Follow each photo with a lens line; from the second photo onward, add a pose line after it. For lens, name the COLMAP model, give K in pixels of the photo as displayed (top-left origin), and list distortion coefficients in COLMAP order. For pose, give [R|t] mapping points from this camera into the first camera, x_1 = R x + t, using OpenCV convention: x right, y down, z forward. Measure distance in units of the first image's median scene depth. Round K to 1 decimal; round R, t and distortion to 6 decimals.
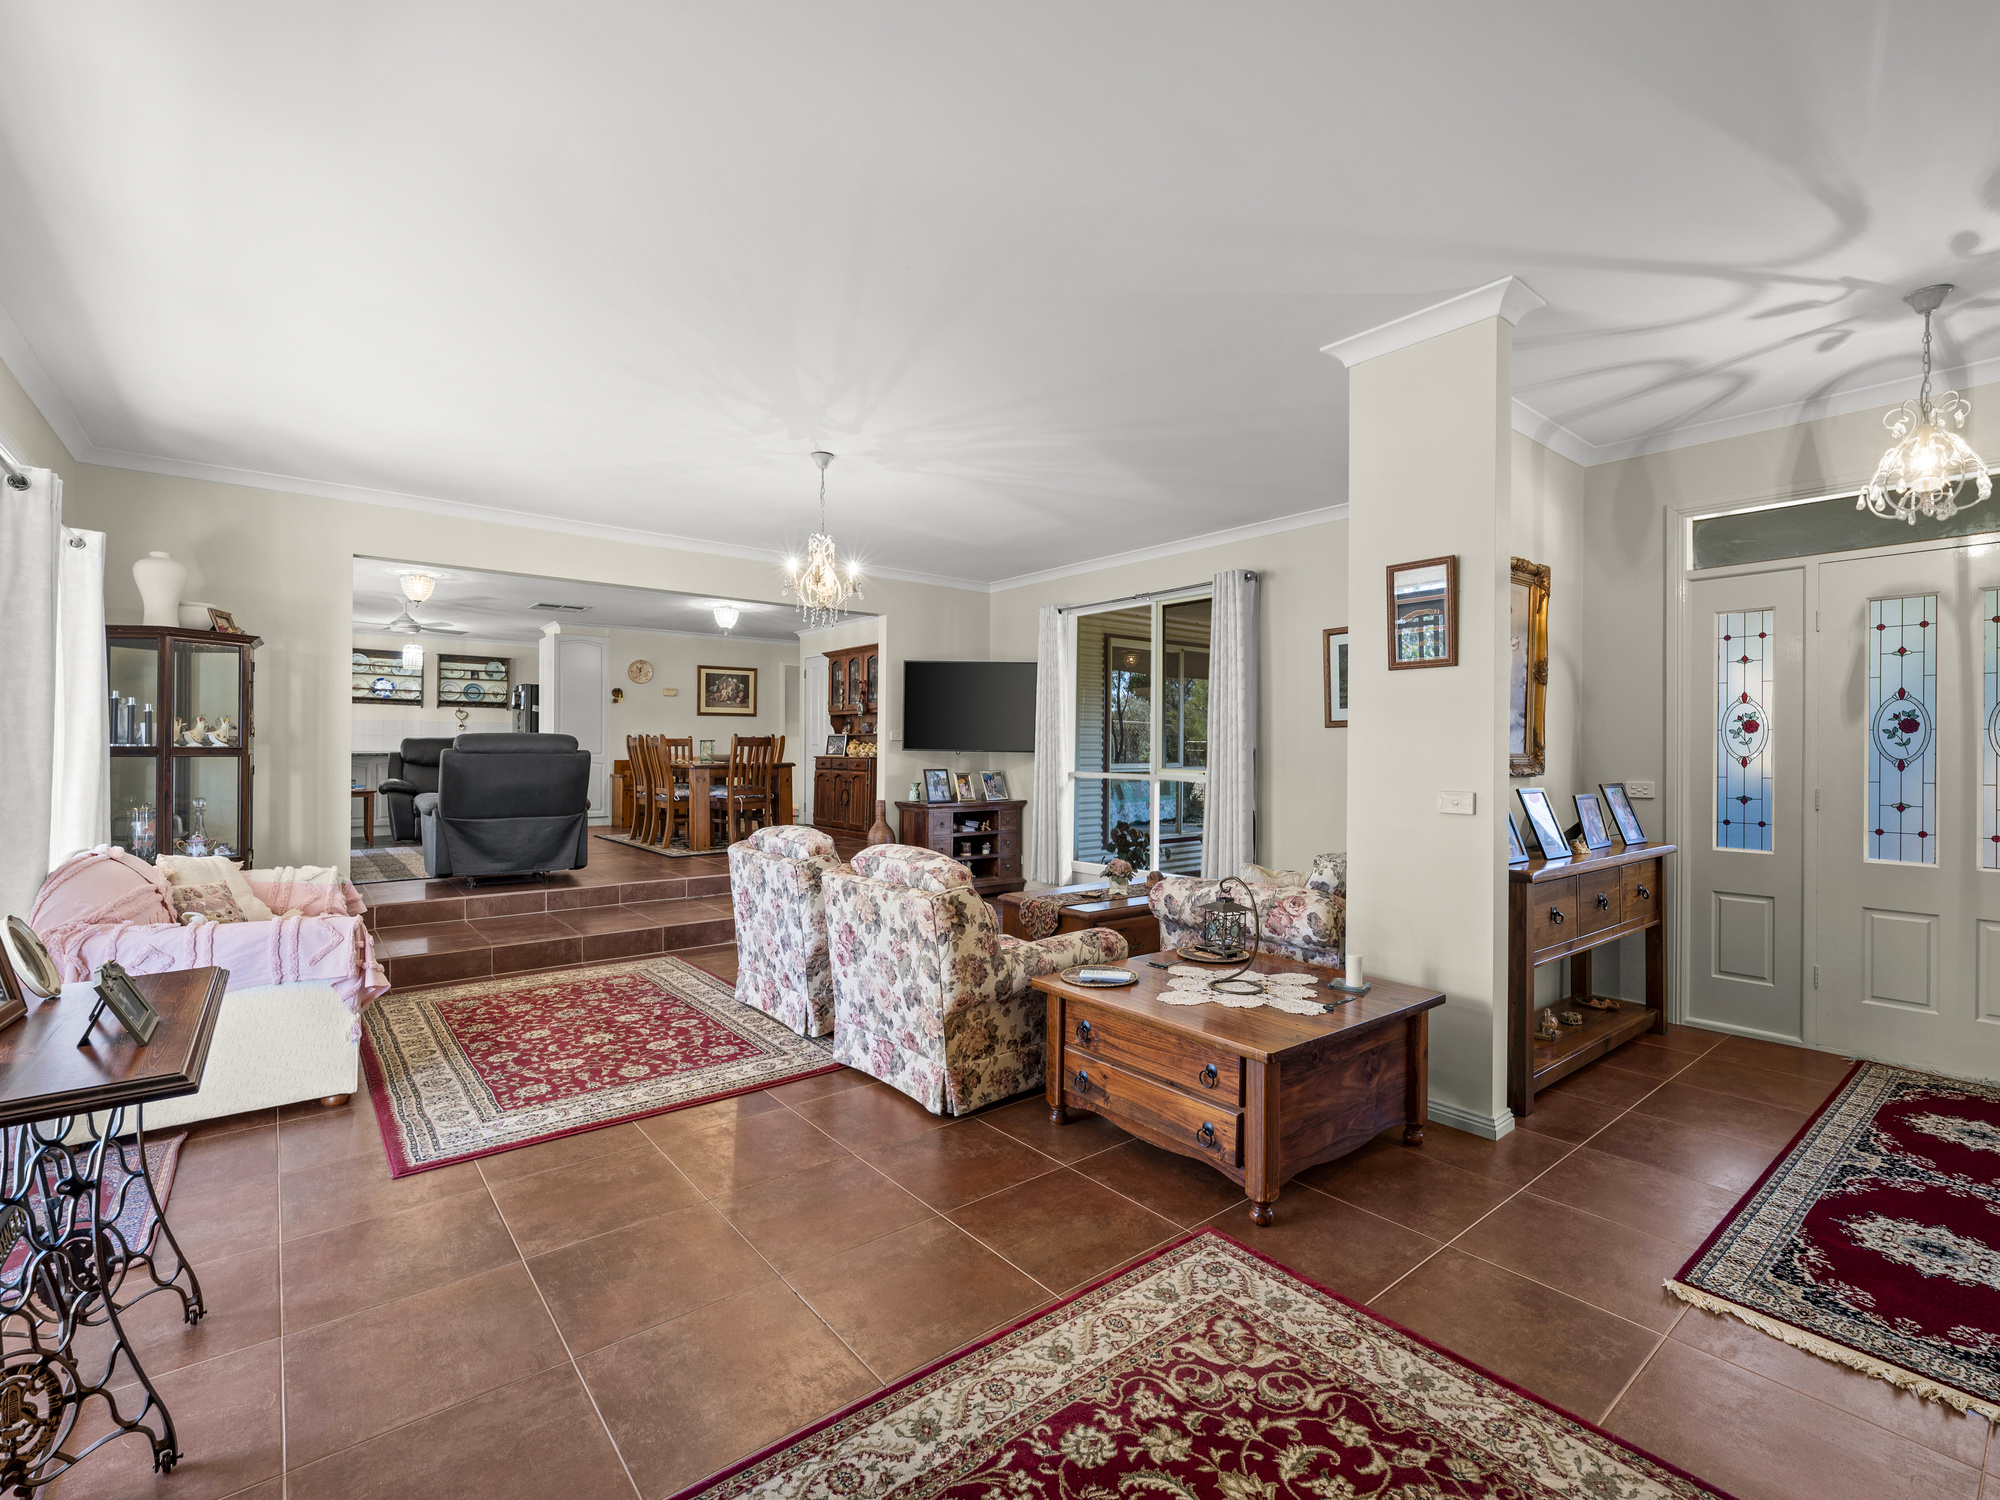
lens RADIAL K [[903.8, 0, 1000.0], [0, 903.8, 750.0], [0, 0, 1]] dist [-0.000497, -0.000193]
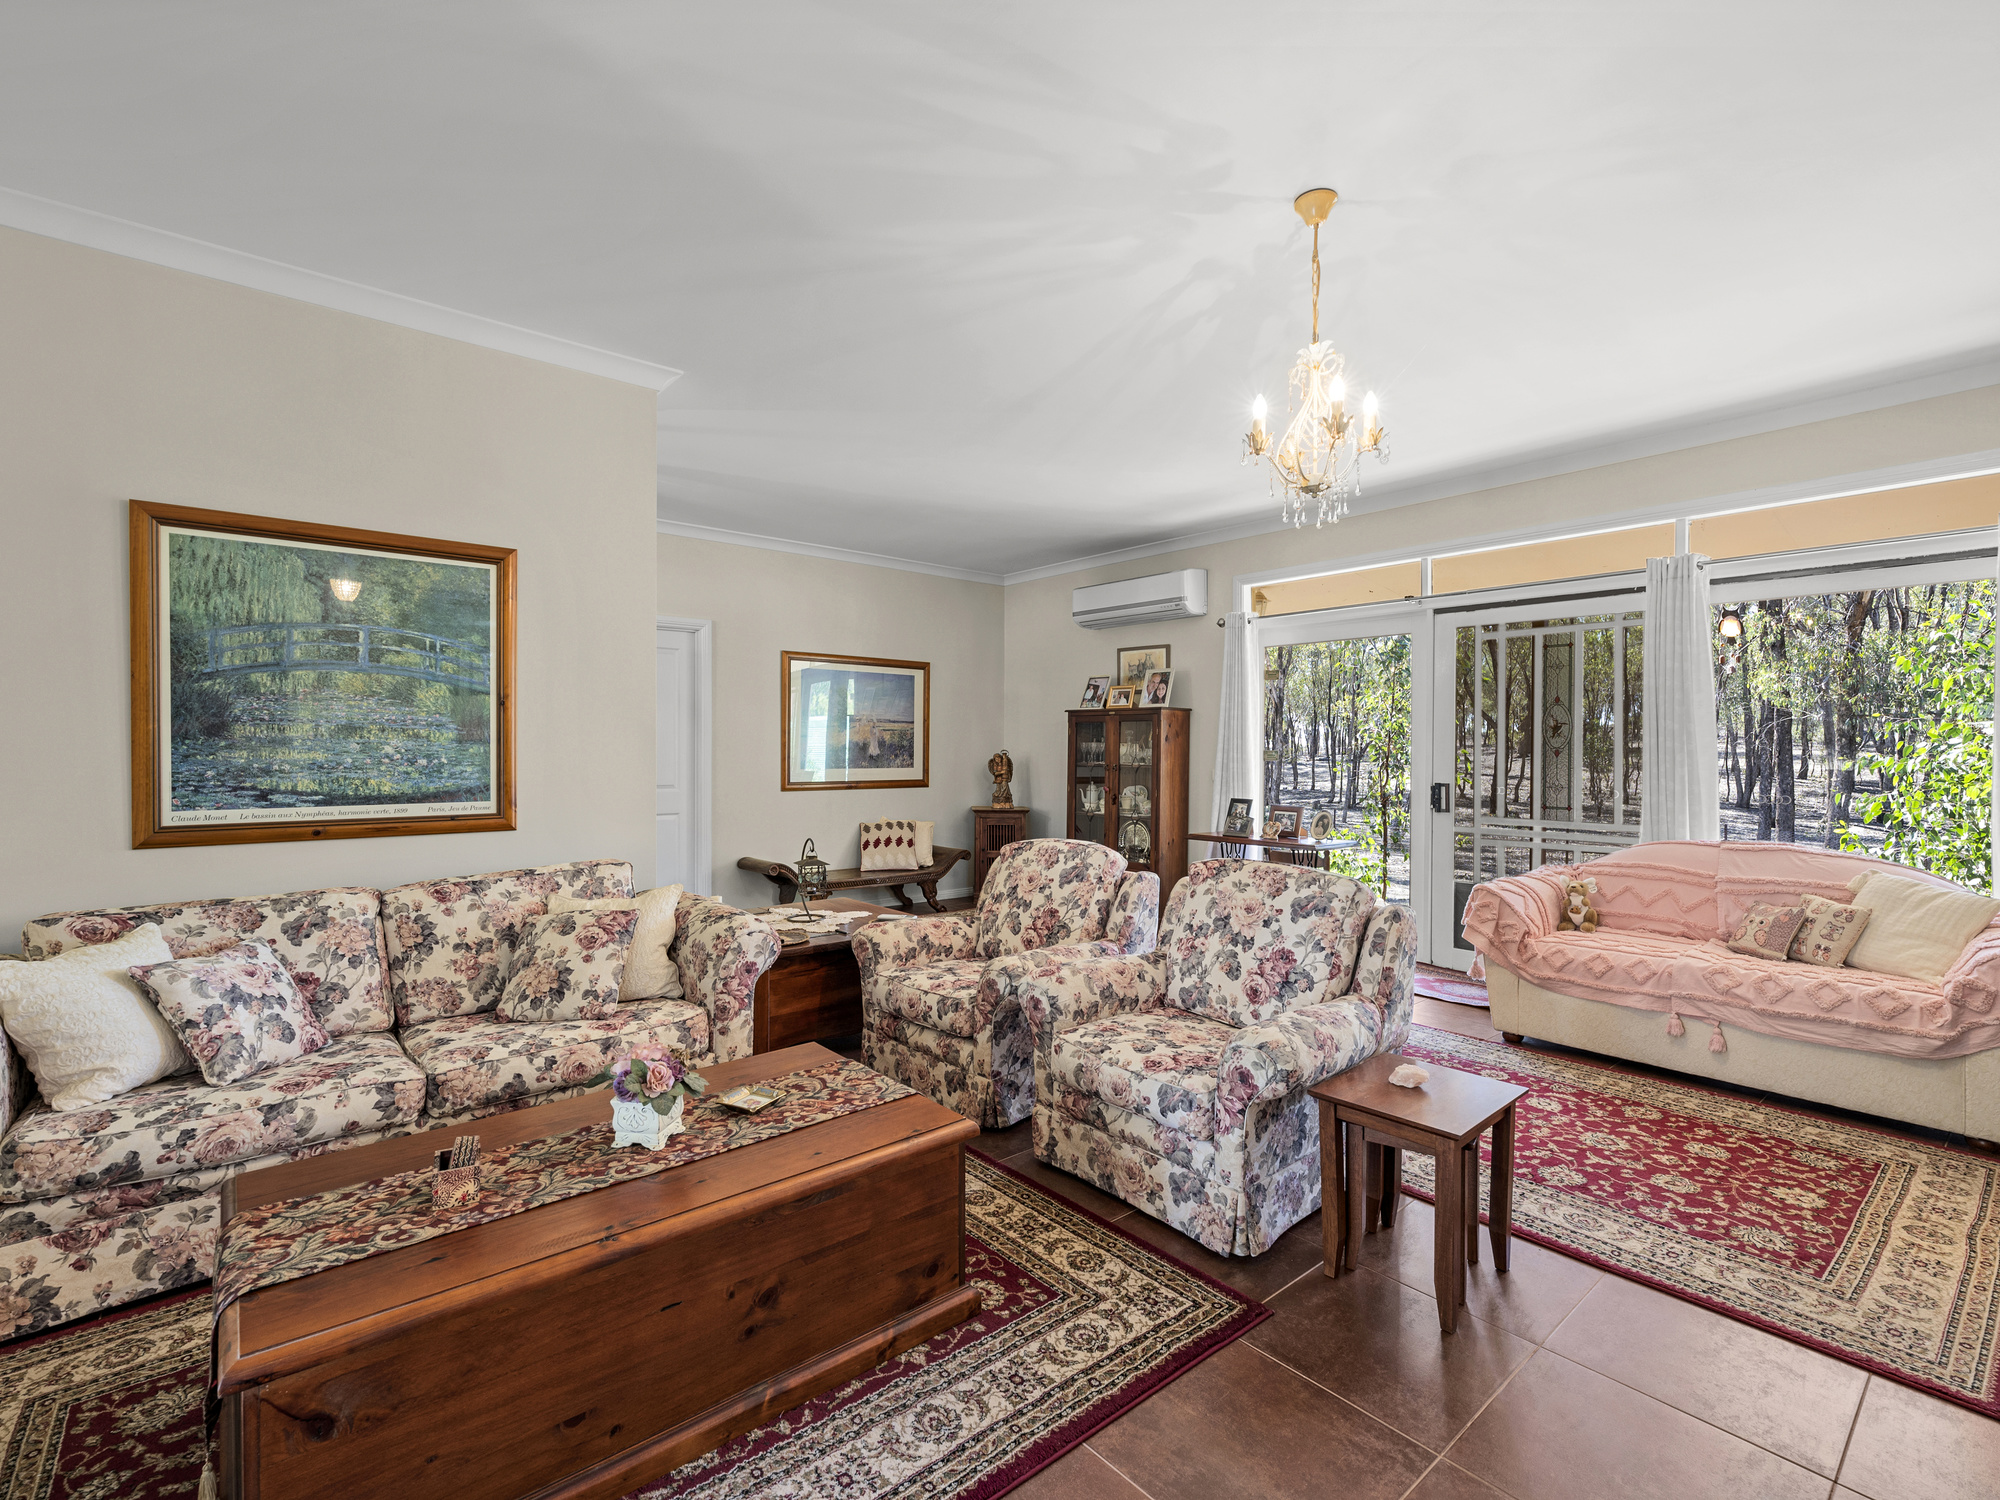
lens RADIAL K [[903.8, 0, 1000.0], [0, 903.8, 750.0], [0, 0, 1]] dist [-0.000497, -0.000193]
pose [[-0.999557, -0.006492, -0.029056, 0.001580], [-0.006628, 0.999968, 0.004582, -0.004072], [0.029025, 0.004773, -0.999567, 1.546000]]
